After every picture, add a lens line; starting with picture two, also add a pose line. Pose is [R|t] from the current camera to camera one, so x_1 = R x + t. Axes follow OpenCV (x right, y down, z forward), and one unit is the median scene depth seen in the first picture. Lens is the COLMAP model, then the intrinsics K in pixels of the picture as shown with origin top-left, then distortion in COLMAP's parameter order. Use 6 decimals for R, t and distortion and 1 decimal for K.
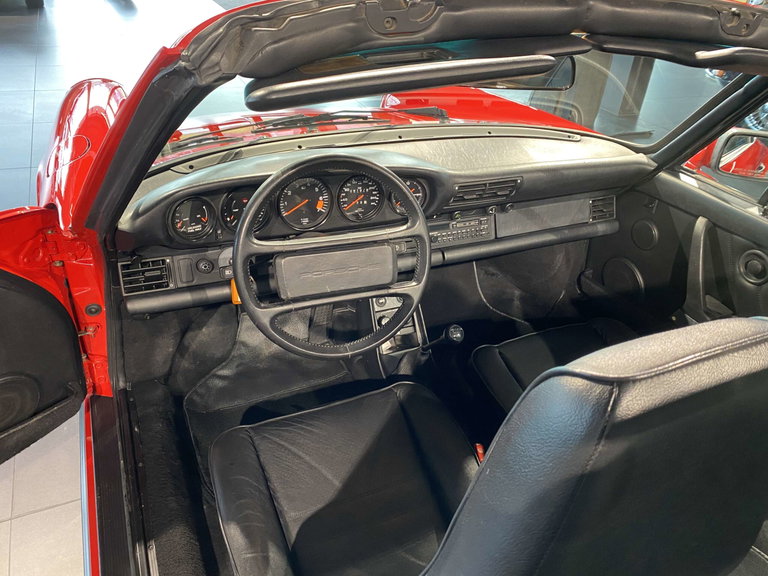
lens RADIAL K [[591.0, 0, 384.0], [0, 591.0, 288.0], [0, 0, 1]] dist [0.007487, -0.007253]
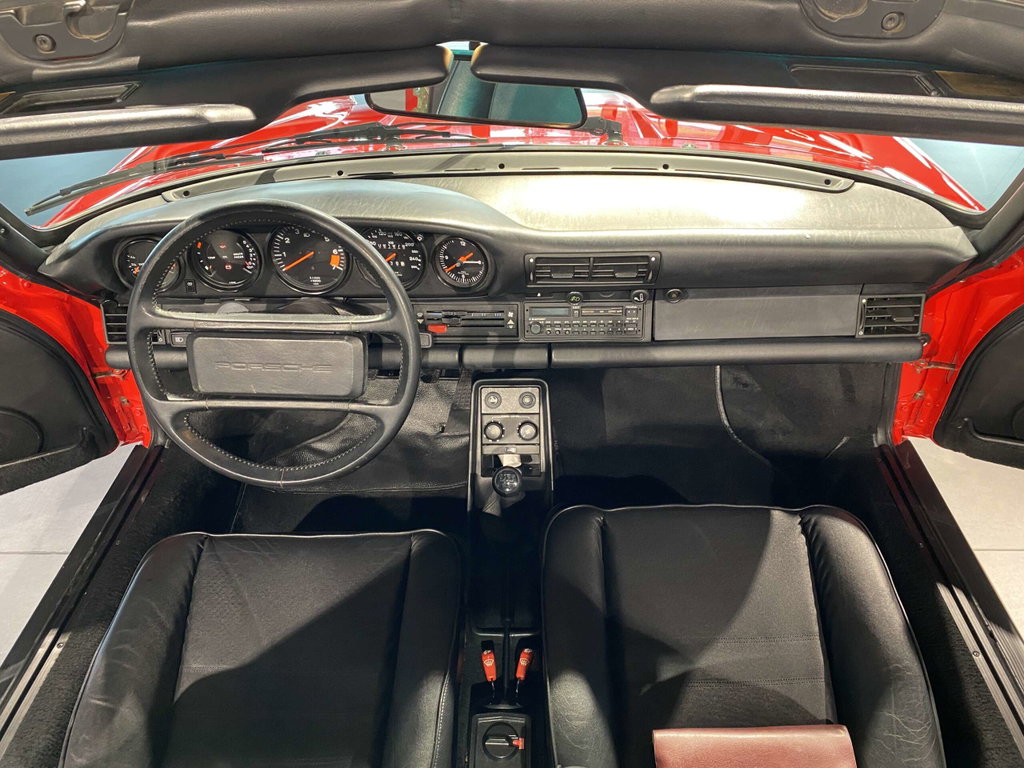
lens RADIAL K [[787.9, 0, 512.0], [0, 787.9, 384.0], [0, 0, 1]] dist [0.007487, -0.007253]
pose [[0.885313, 0.195092, -0.422089, 0.463511], [-0.152138, 0.979297, 0.133535, -0.141907], [0.439402, -0.054005, 0.896666, 0.220613]]
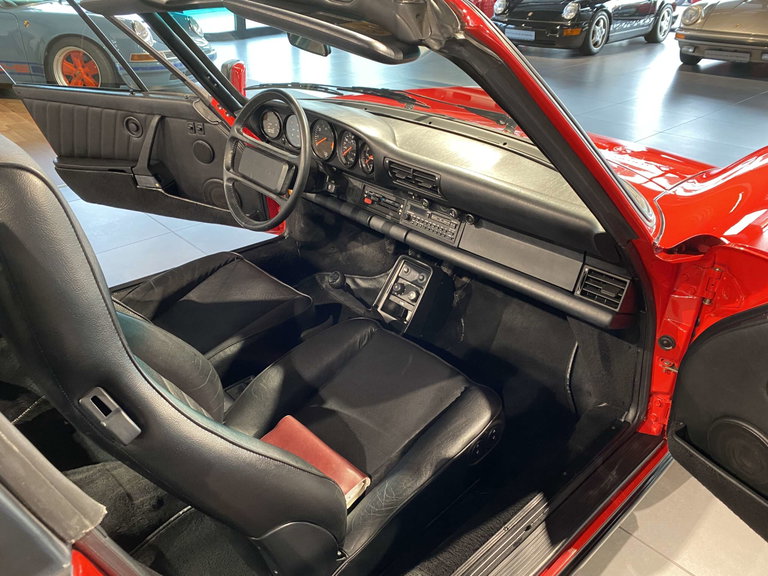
lens RADIAL K [[591.0, 0, 384.0], [0, 591.0, 288.0], [0, 0, 1]] dist [0.007487, -0.007253]
pose [[0.286333, 0.384735, -0.877492, 1.138489], [-0.489628, 0.845979, 0.211148, -0.191123], [0.823576, 0.369187, 0.430609, 0.574877]]
